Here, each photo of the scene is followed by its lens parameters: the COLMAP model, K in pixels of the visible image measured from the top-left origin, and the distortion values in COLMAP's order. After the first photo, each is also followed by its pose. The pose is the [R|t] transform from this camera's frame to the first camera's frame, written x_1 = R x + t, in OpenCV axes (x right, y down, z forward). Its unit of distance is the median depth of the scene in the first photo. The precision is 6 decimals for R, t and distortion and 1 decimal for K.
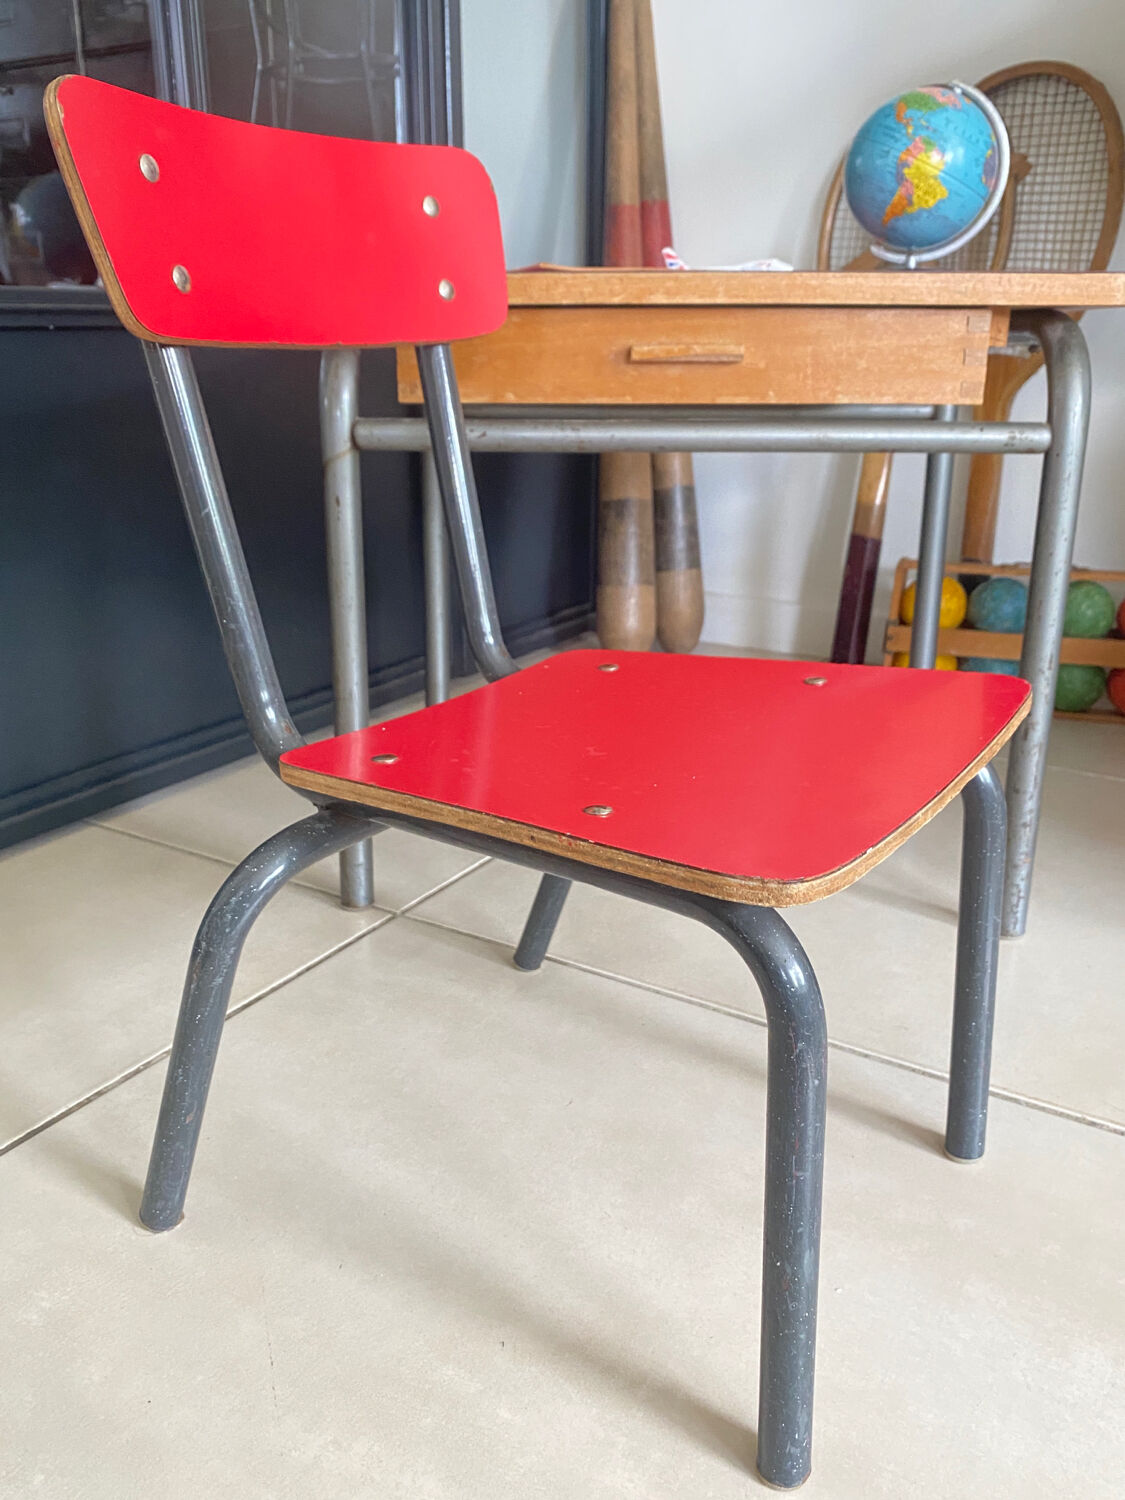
lens RADIAL K [[1255.4, 0, 562.3], [0, 1255.4, 745.3], [0, 0, 1]] dist [0.011528, -0.005509]
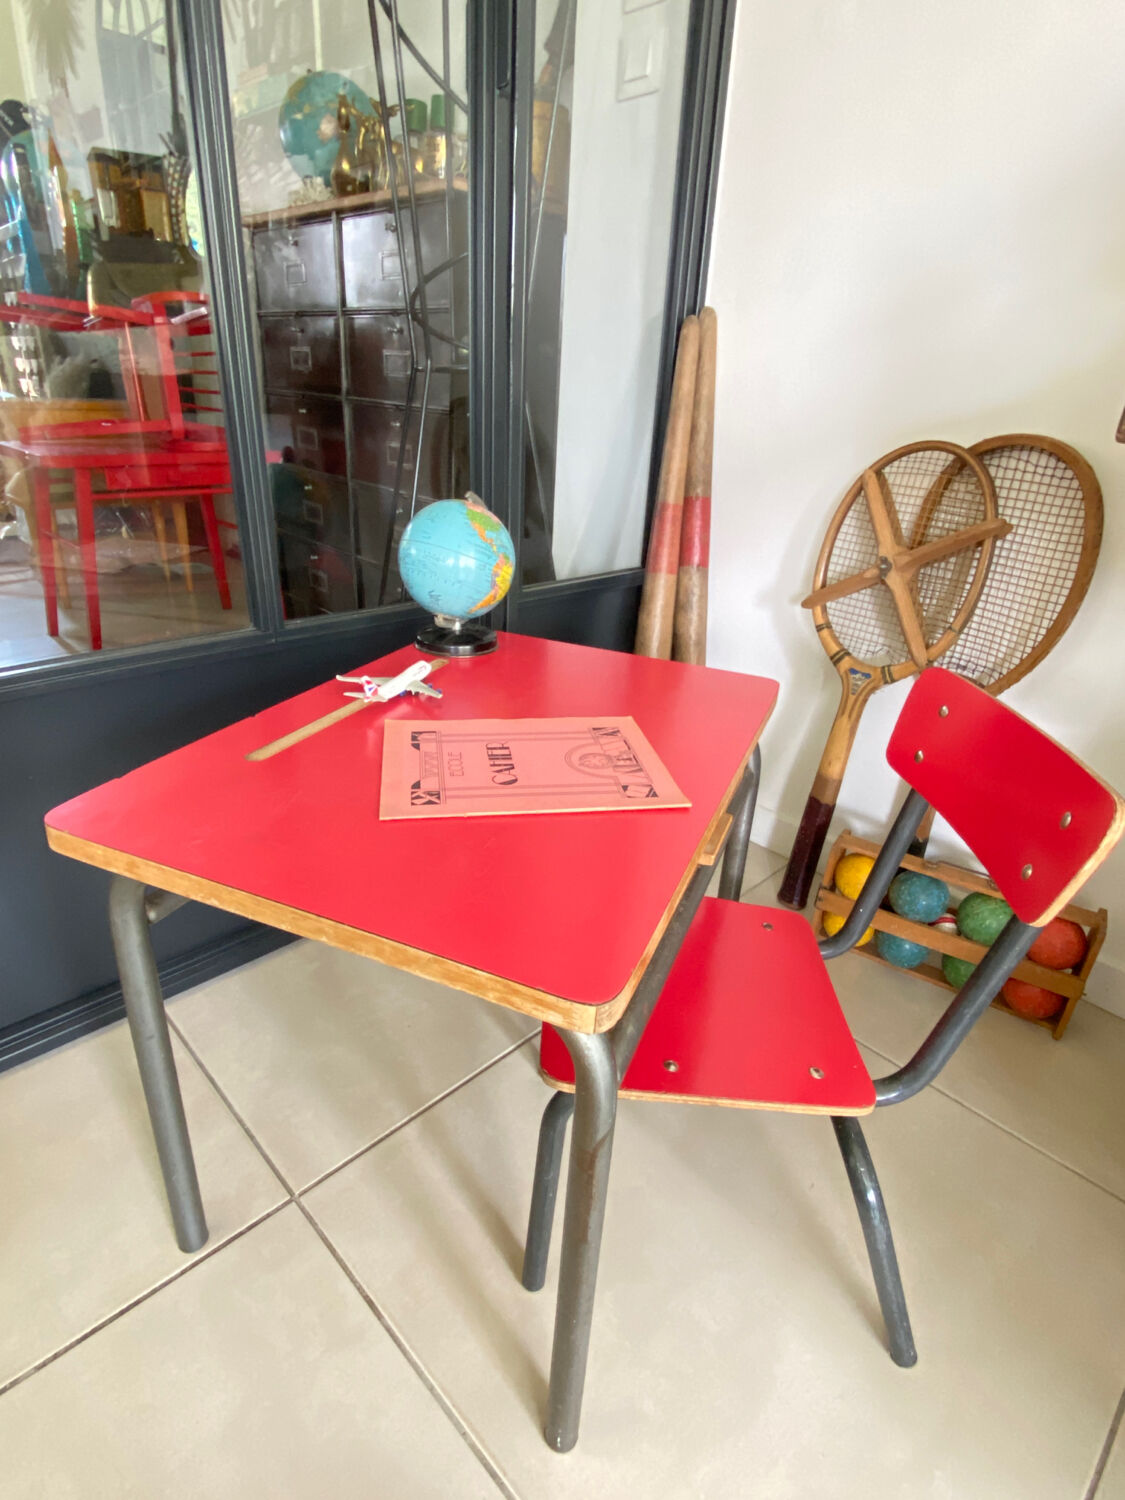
lens RADIAL K [[797.5, 0, 559.3], [0, 797.5, 750.7], [0, 0, 1]] dist [0.029634, -0.028563]
pose [[0.968990, 0.142618, -0.201787, 0.211786], [-0.120665, 0.985743, 0.117259, -0.407026], [0.215634, -0.089274, 0.972385, 0.280264]]
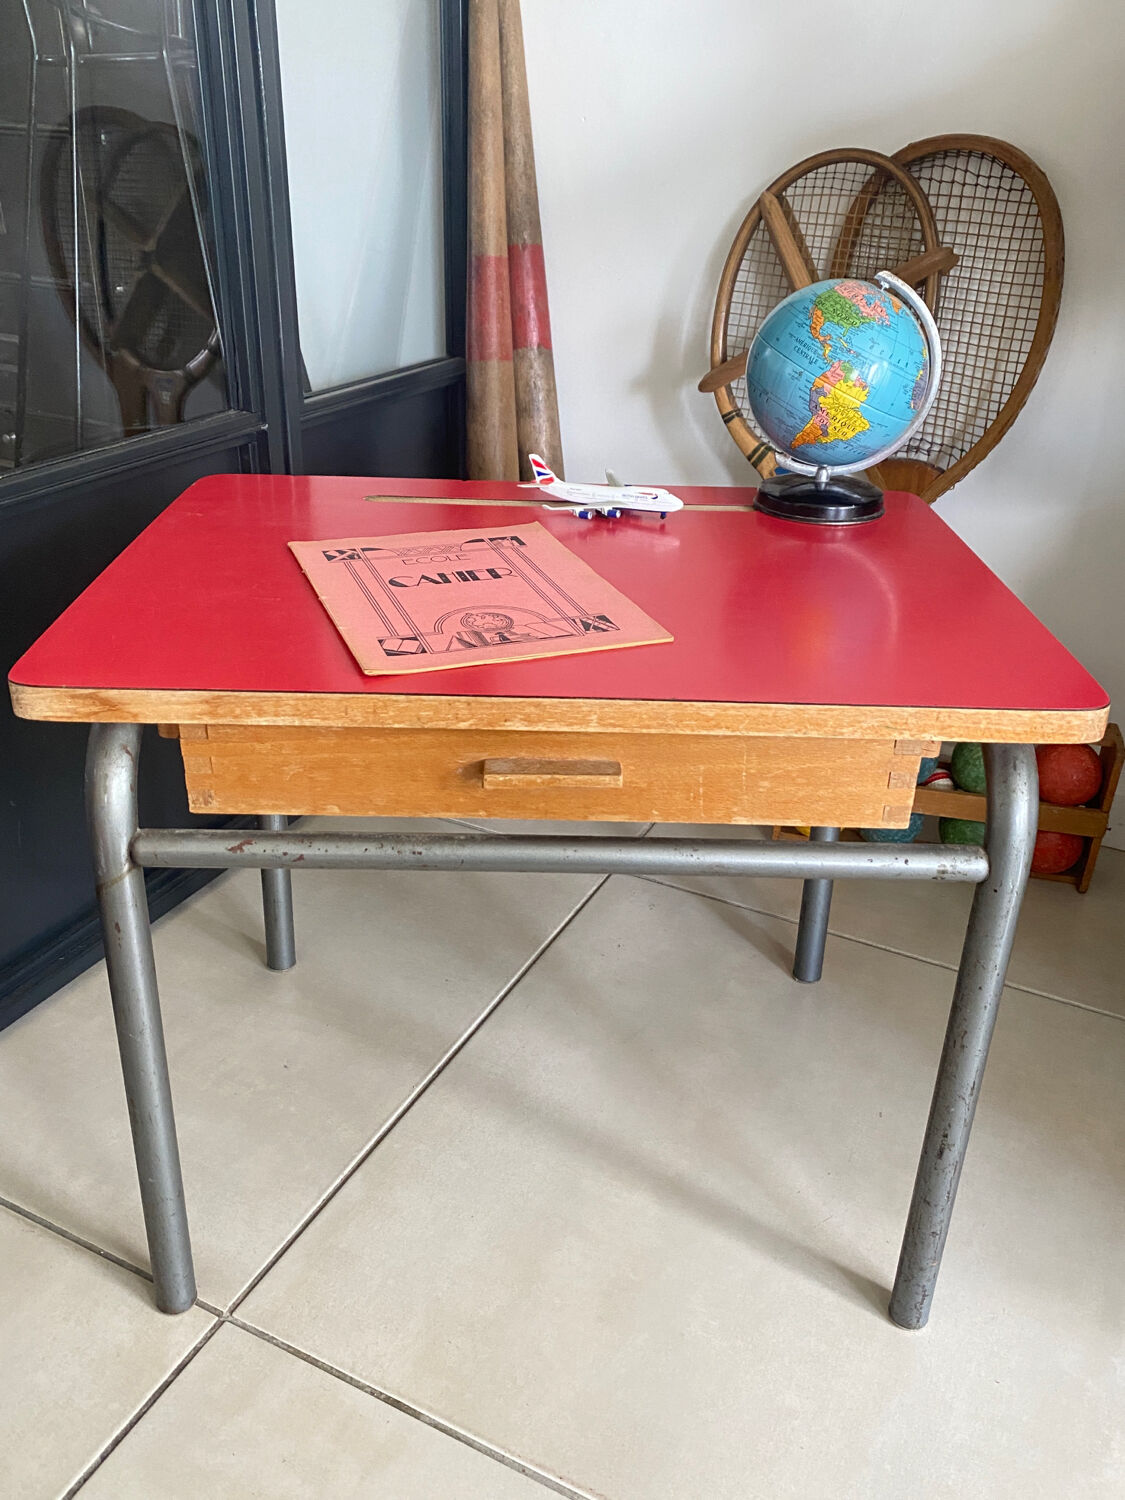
lens RADIAL K [[1255.4, 0, 564.3], [0, 1255.4, 736.0], [0, 0, 1]] dist [0.011528, -0.005509]
pose [[0.995789, -0.016132, 0.090244, 0.027329], [0.002770, 0.989240, 0.146275, -0.355540], [-0.091632, -0.145409, 0.985119, 0.170524]]
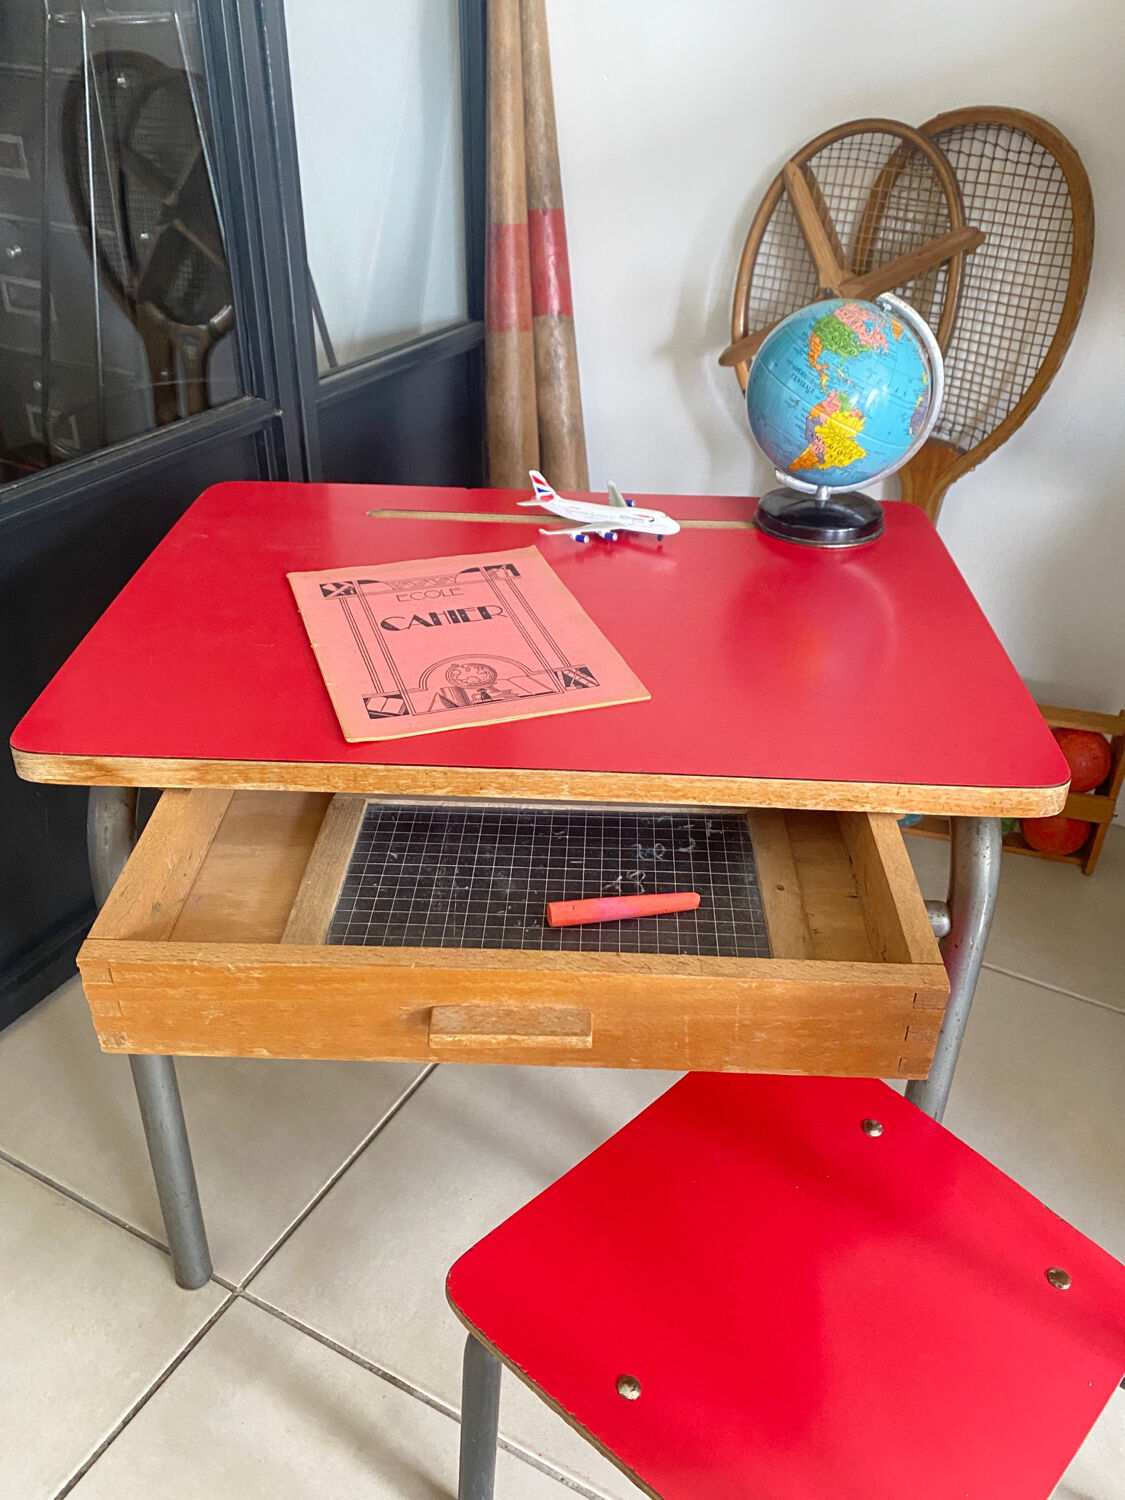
lens RADIAL K [[1255.4, 0, 574.2], [0, 1255.4, 745.5], [0, 0, 1]] dist [0.011528, -0.005509]
pose [[0.998434, -0.011133, 0.054824, 0.066330], [-0.002238, 0.971267, 0.237981, -0.445711], [-0.055898, -0.237731, 0.969721, 0.161273]]
